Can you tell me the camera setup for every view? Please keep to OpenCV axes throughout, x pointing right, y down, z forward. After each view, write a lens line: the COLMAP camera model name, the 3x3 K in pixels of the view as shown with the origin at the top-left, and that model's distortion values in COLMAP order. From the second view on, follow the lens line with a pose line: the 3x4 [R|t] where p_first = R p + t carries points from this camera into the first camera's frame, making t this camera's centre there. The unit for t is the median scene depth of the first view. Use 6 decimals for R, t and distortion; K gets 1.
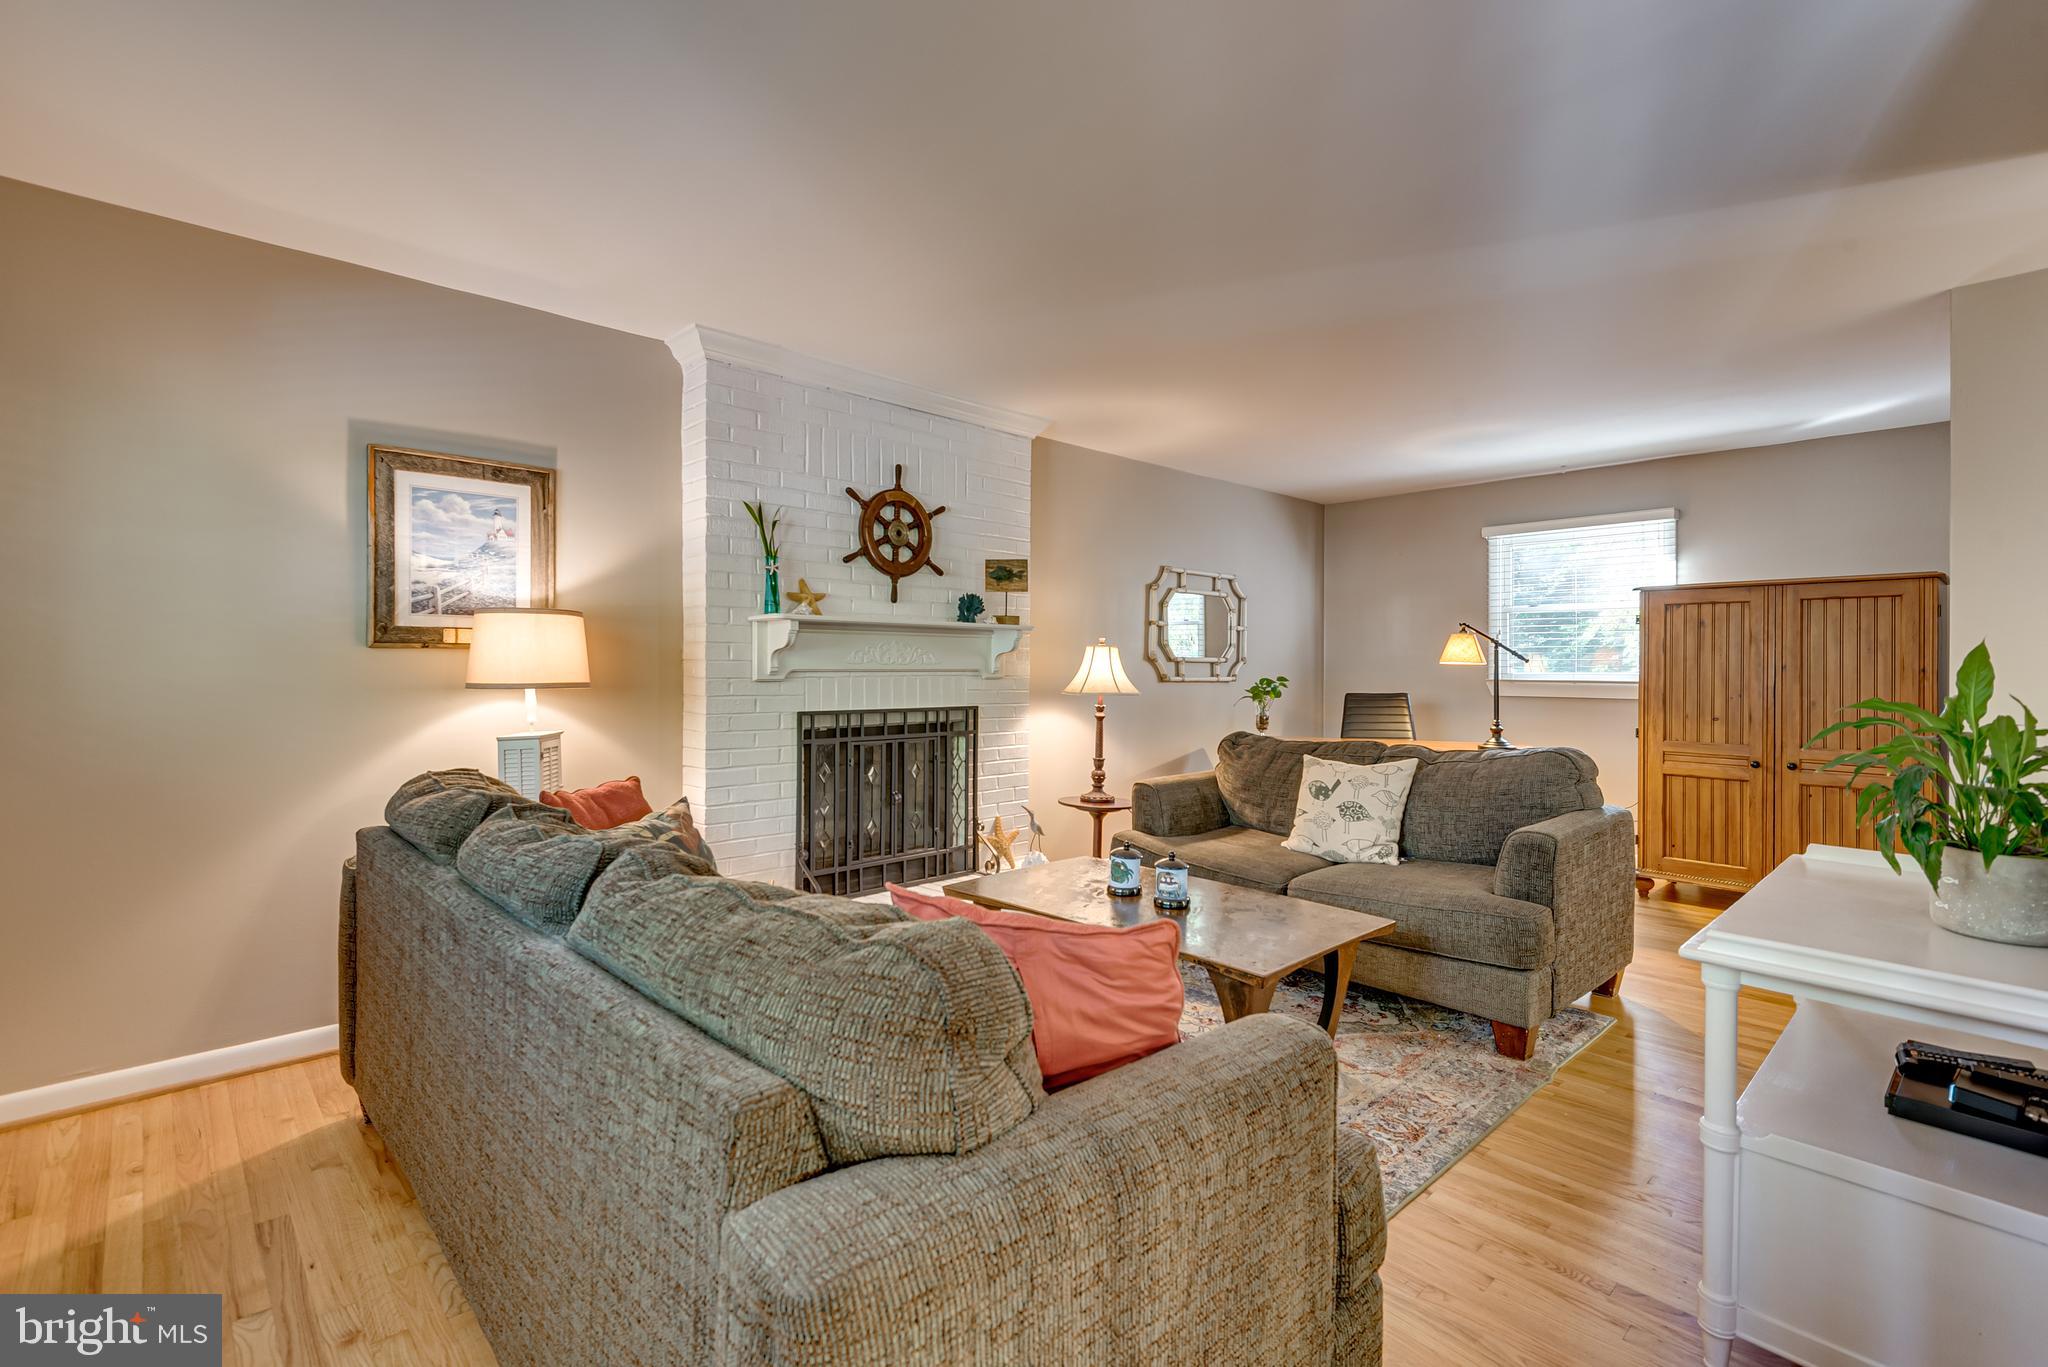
lens RADIAL K [[920.2, 0, 1025.7], [0, 920.2, 664.8], [0, 0, 1]] dist [0.004735, -0.003299]
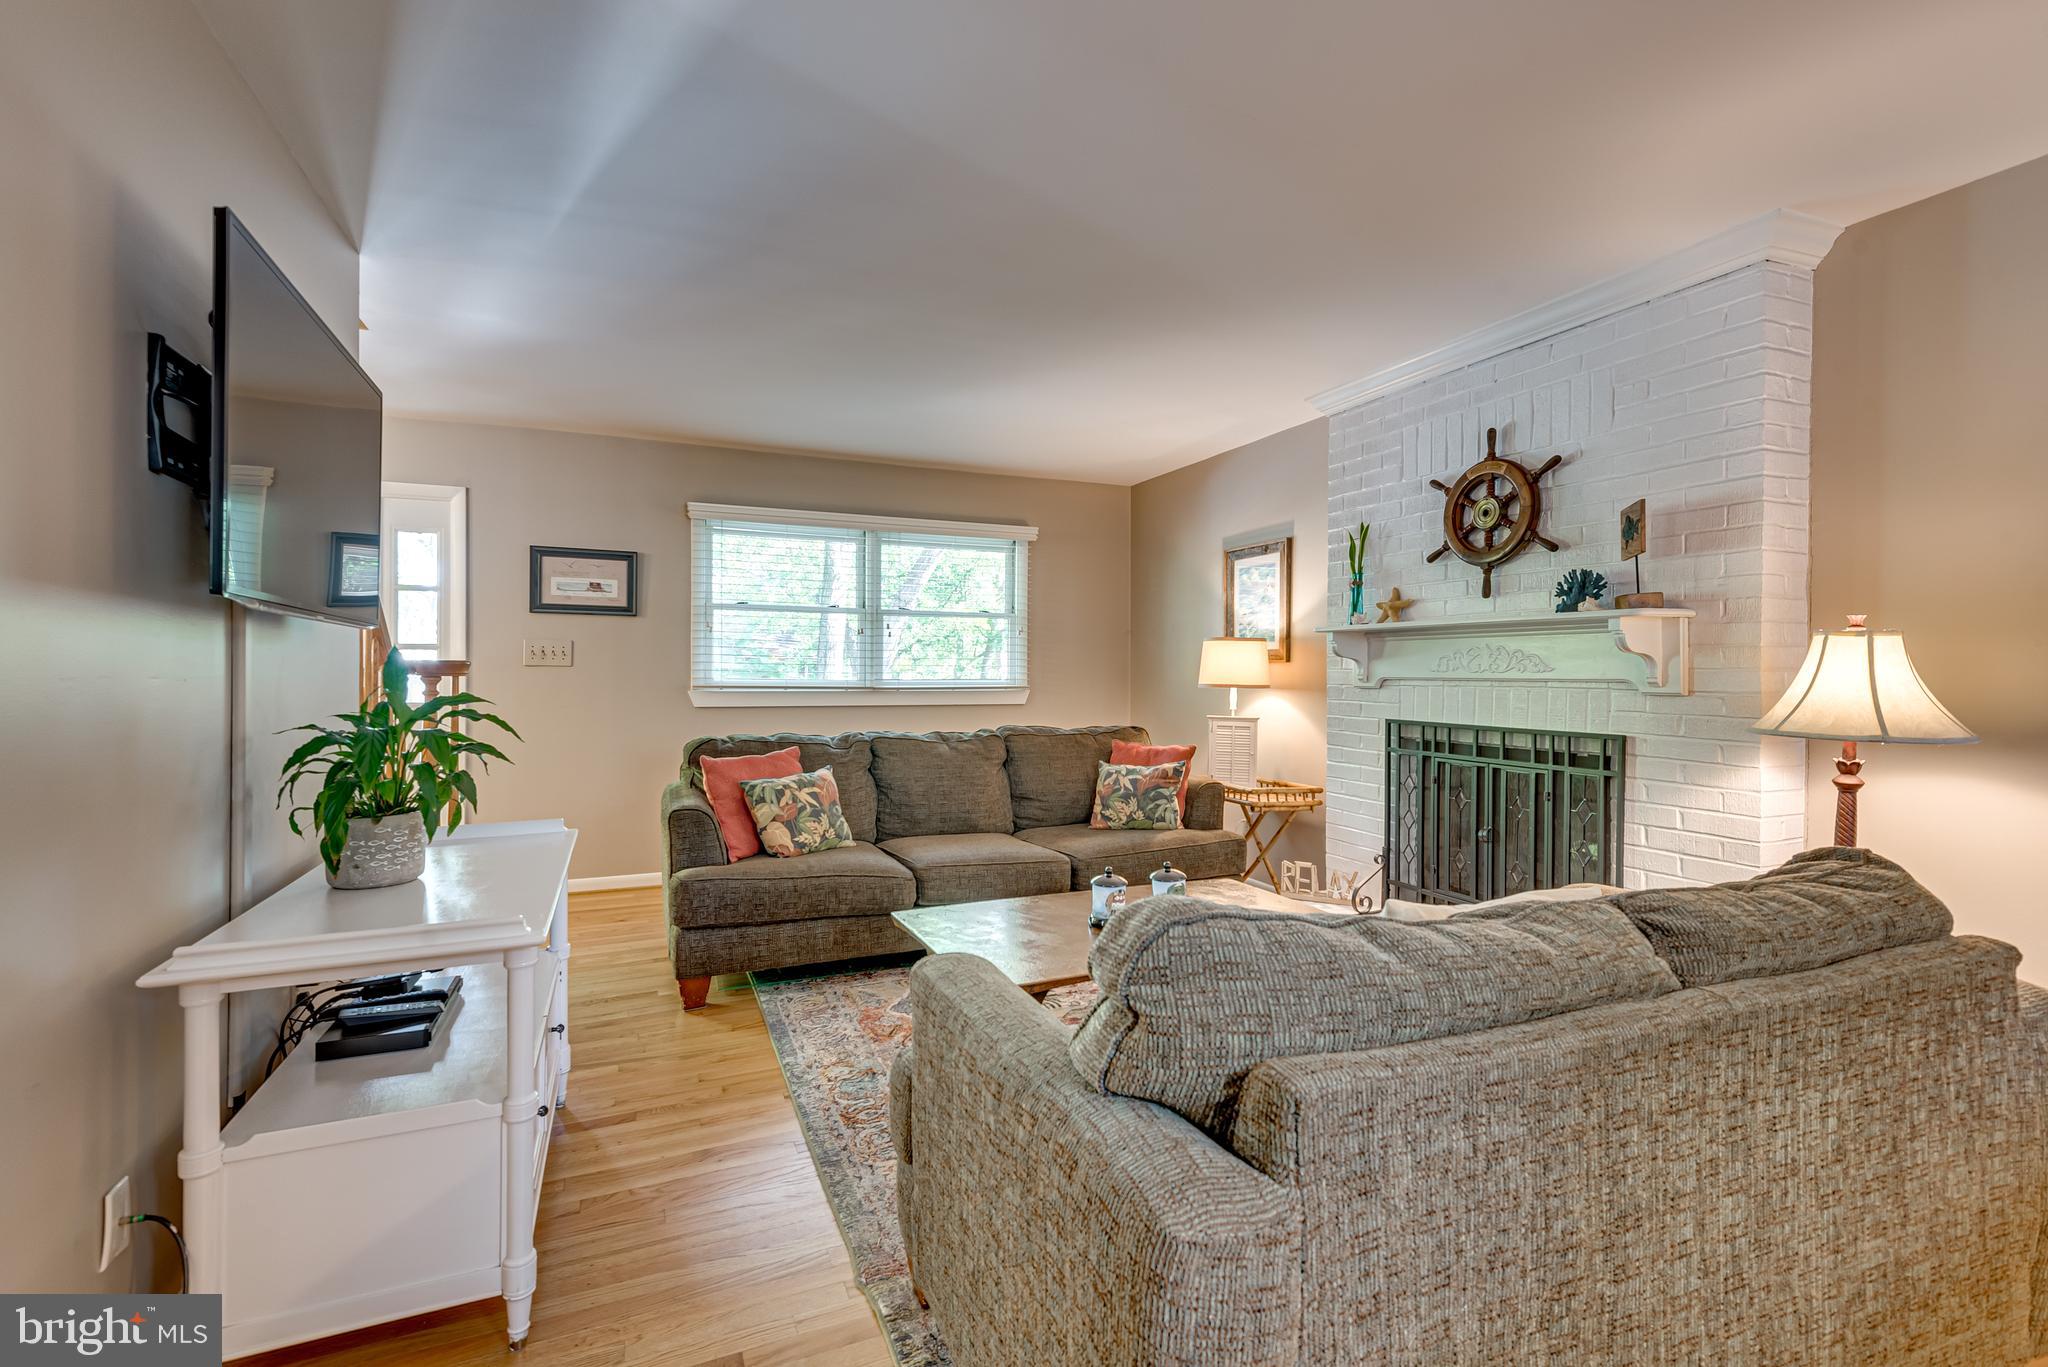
lens RADIAL K [[920.2, 0, 1034.7], [0, 920.2, 685.3], [0, 0, 1]] dist [0.004735, -0.003299]
pose [[-0.341848, 0.003100, -0.939750, 0.770481], [-0.012181, 0.999896, 0.007730, 0.009325], [0.939676, 0.014089, -0.341774, 0.901220]]
